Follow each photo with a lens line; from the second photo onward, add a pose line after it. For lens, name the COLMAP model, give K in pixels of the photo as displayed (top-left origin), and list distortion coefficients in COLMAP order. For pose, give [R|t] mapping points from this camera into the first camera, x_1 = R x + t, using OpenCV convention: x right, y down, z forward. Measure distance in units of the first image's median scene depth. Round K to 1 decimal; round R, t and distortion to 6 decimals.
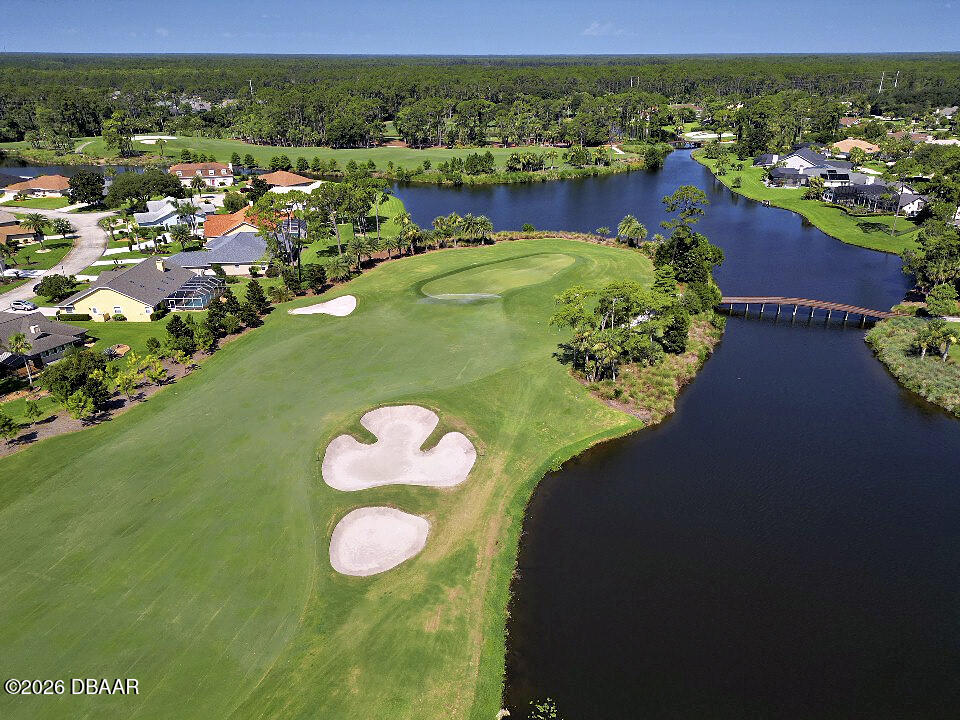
lens RADIAL K [[684.3, 0, 492.8], [0, 684.3, 376.1], [0, 0, 1]] dist [0.069899, -0.063690]
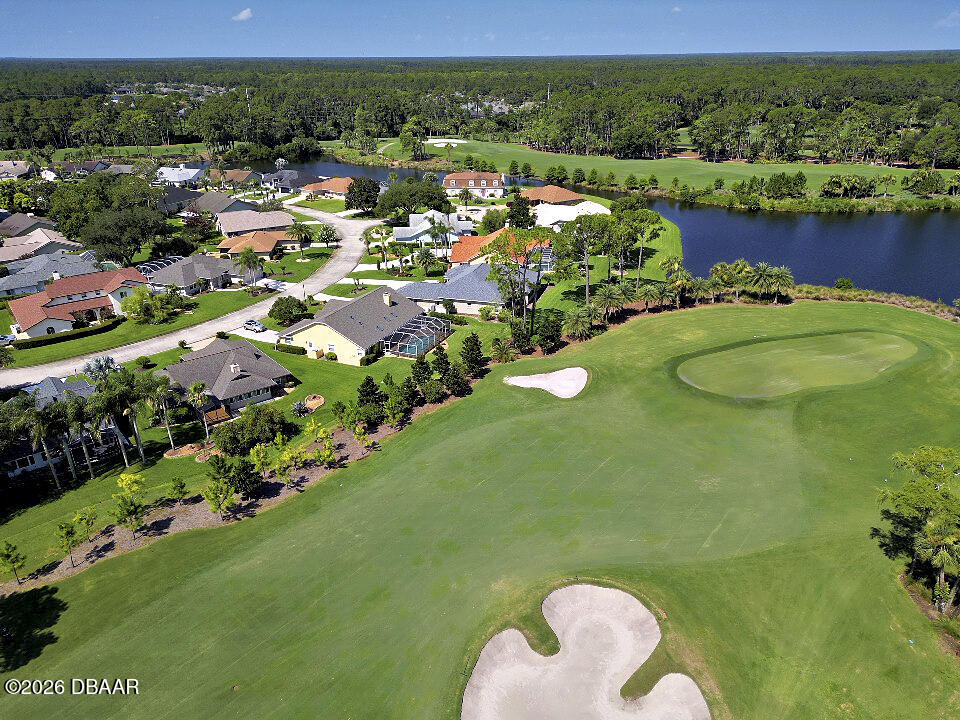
lens RADIAL K [[684.3, 0, 492.9], [0, 684.3, 373.6], [0, 0, 1]] dist [0.069899, -0.063690]
pose [[0.920675, 0.157363, -0.357203, -0.019309], [-0.158469, 0.987012, 0.026373, -0.100739], [0.356713, 0.032325, 0.933655, 0.206512]]
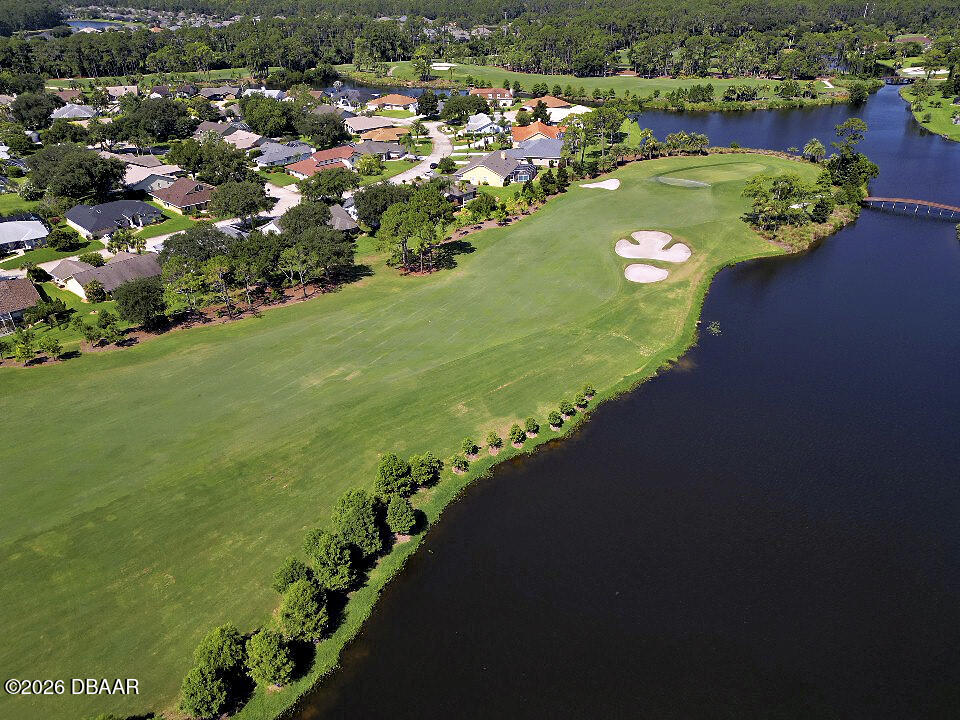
lens RADIAL K [[684.3, 0, 488.9], [0, 684.3, 371.3], [0, 0, 1]] dist [0.069899, -0.063690]
pose [[0.961249, 0.133618, -0.241138, -0.033887], [-0.110217, 0.988010, 0.108110, 0.169730], [0.252692, -0.077344, 0.964450, -0.623203]]
